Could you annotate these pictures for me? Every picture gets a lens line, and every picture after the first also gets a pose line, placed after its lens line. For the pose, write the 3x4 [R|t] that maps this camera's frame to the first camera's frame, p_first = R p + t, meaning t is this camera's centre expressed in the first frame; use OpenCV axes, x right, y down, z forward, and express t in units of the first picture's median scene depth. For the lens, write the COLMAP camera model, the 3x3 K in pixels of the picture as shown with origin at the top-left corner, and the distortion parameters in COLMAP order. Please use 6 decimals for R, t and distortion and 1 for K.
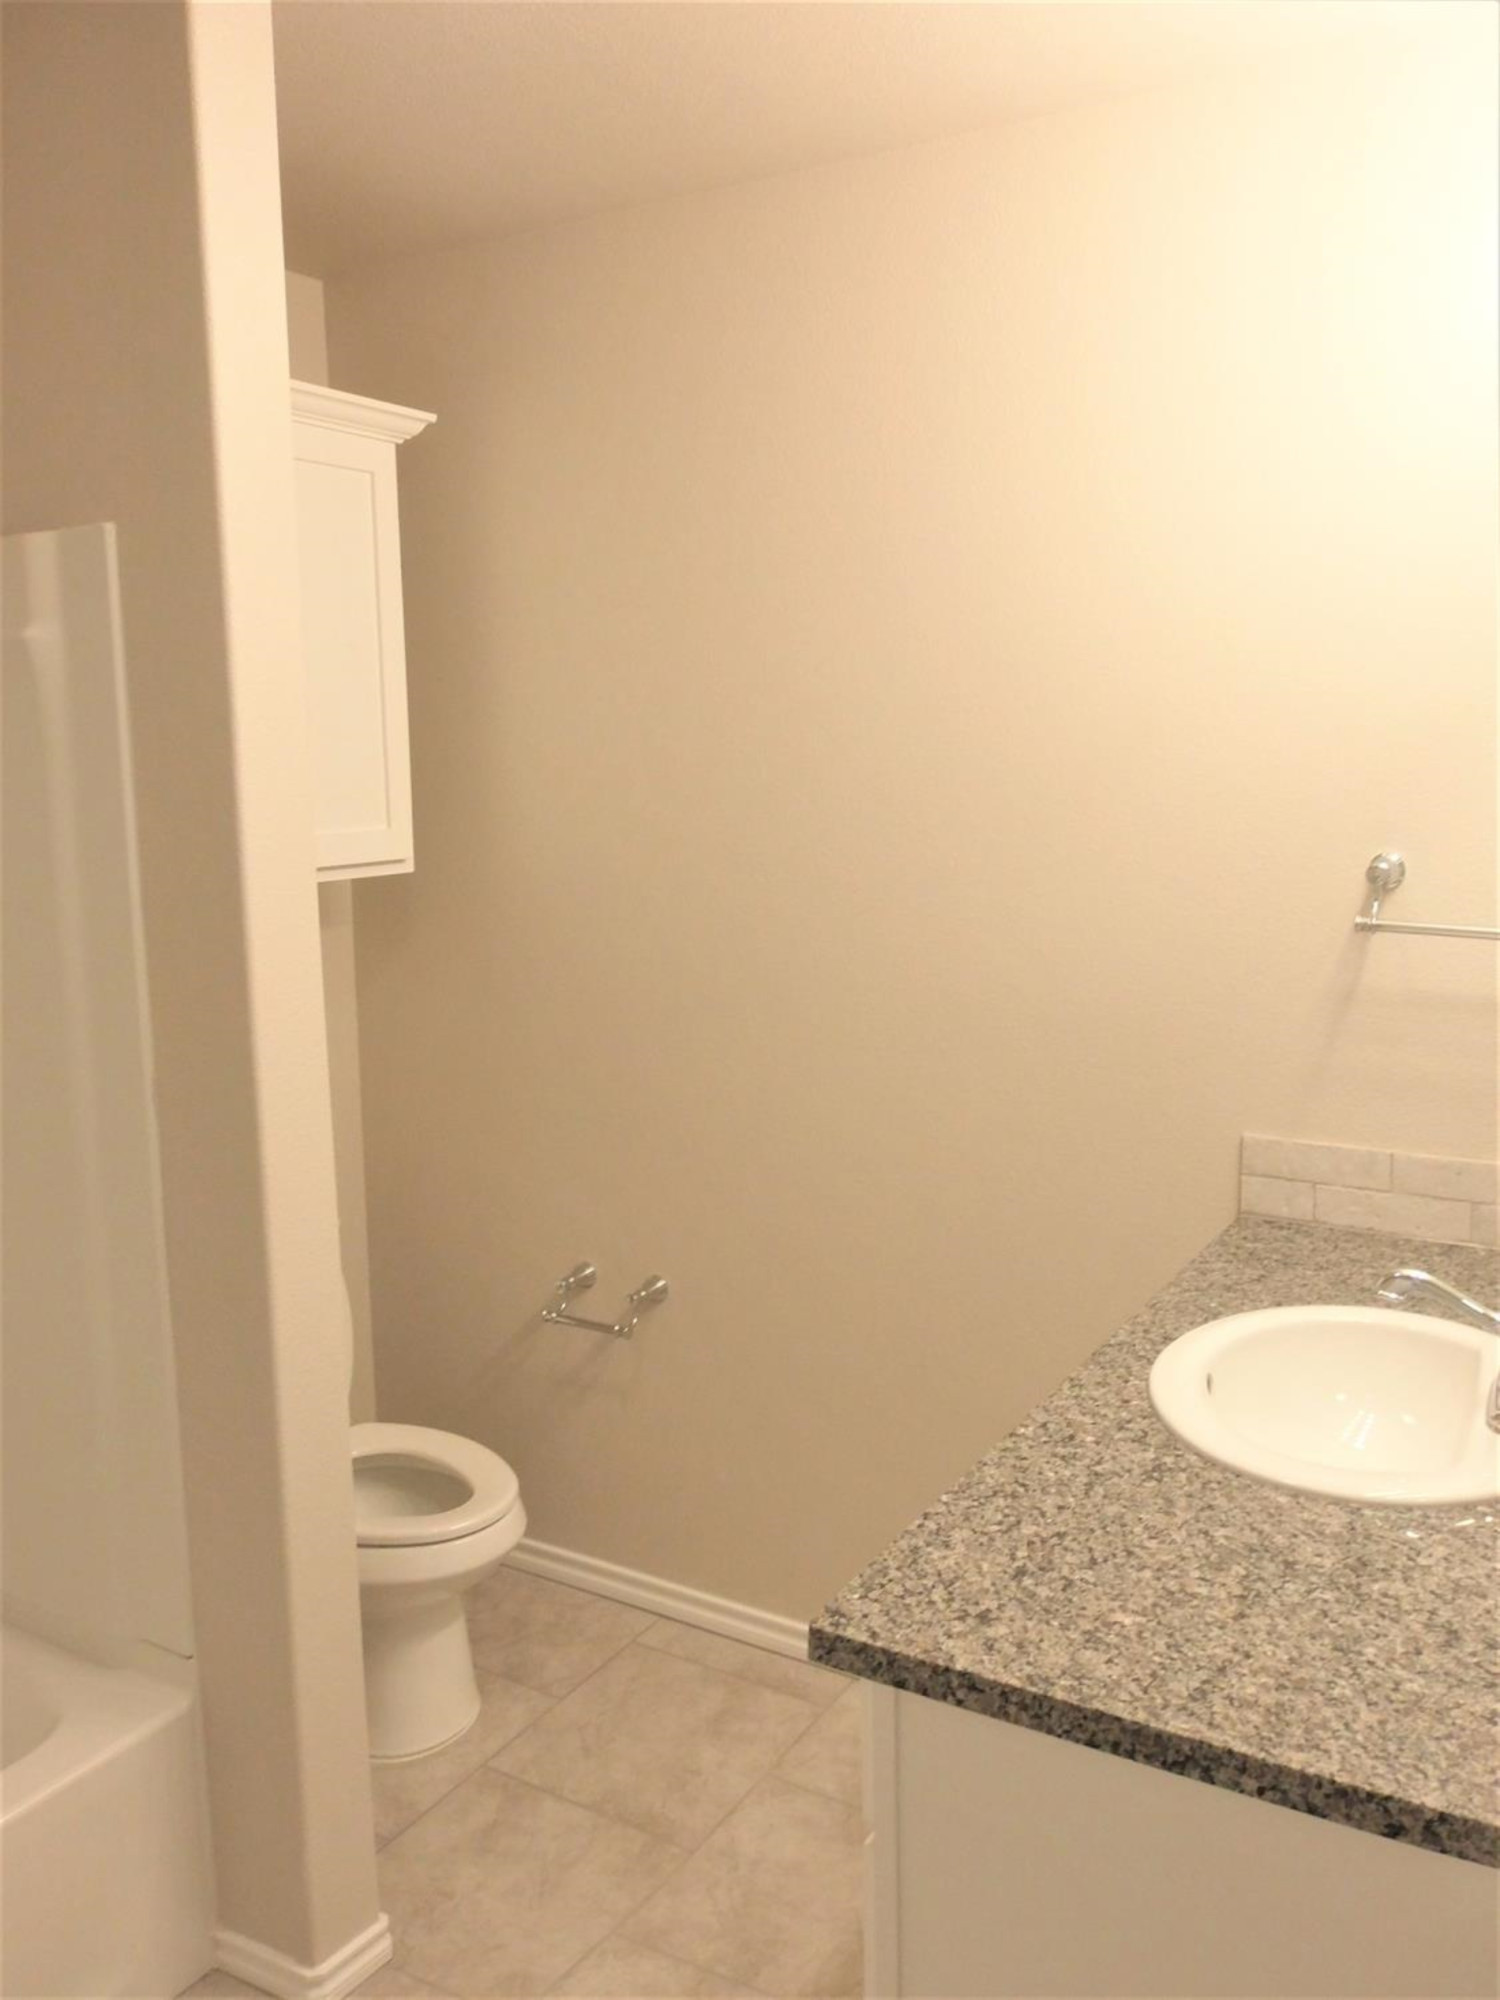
lens RADIAL K [[1570.1, 0, 700.5], [0, 1570.1, 975.6], [0, 0, 1]] dist [-0.034482, 0.044298]
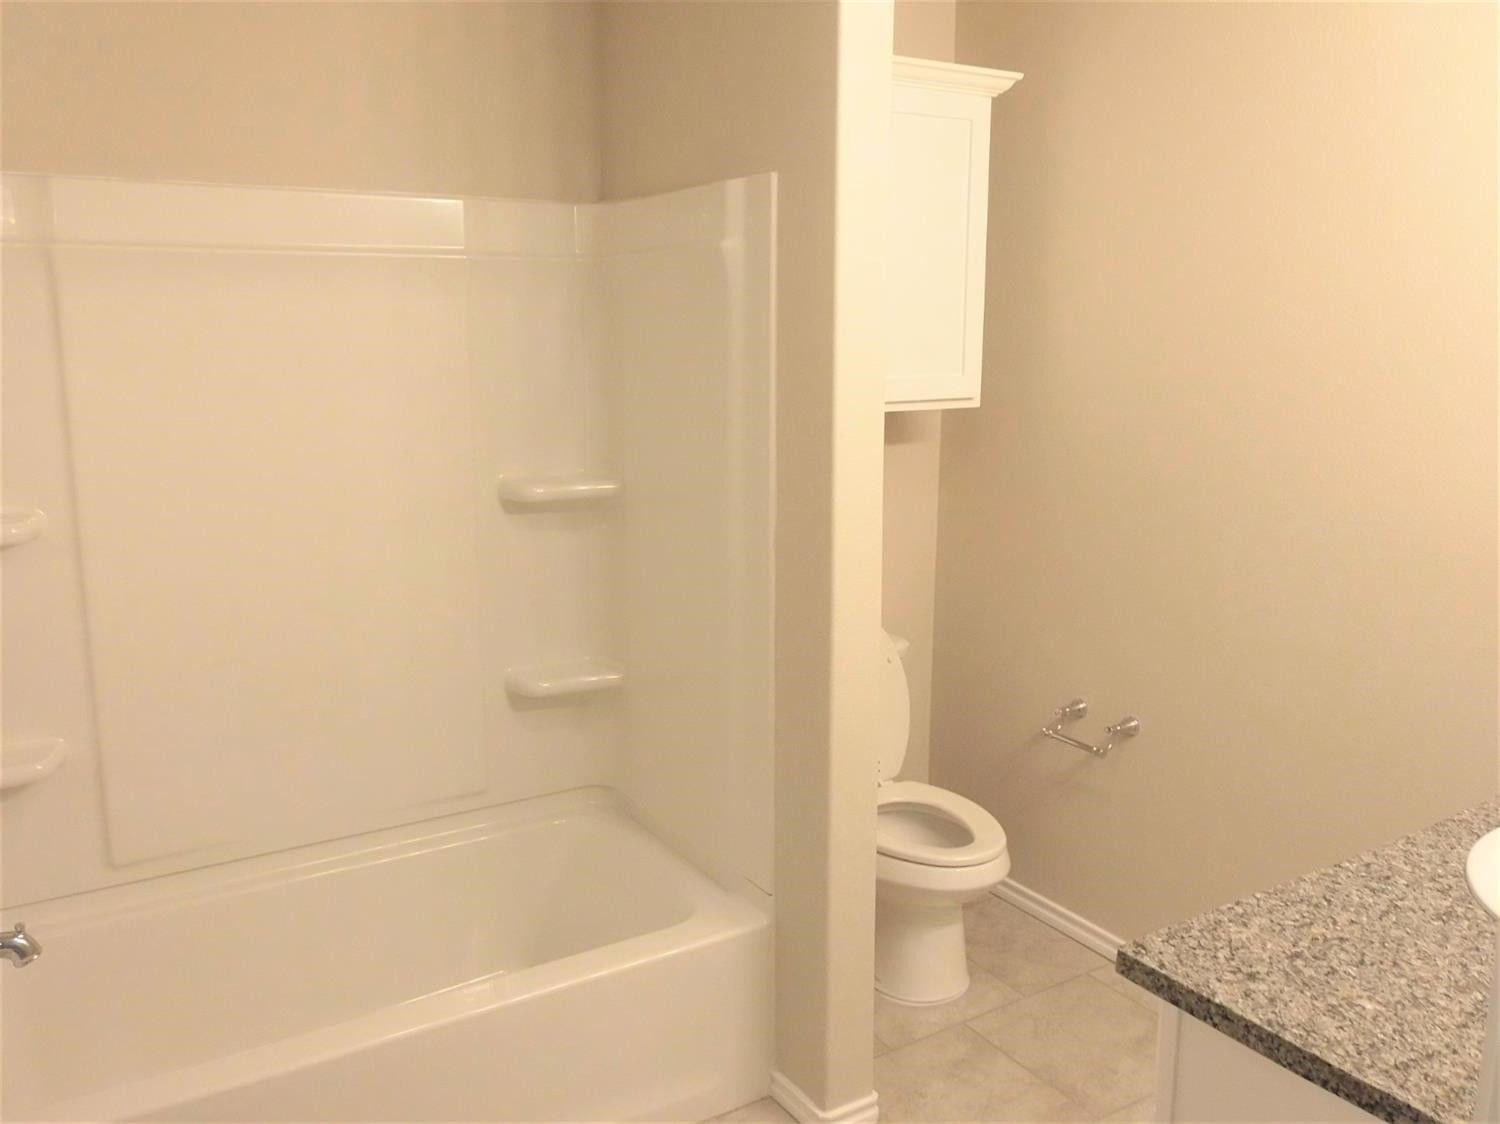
lens RADIAL K [[1201.5, 0, 750.0], [0, 1201.5, 562.0], [0, 0, 1]] dist [0.039688, -0.114013]
pose [[0.895890, 0.111735, -0.429997, 0.193684], [-0.080391, 0.992651, 0.090448, -0.013049], [0.436943, -0.046463, 0.898288, -0.129648]]
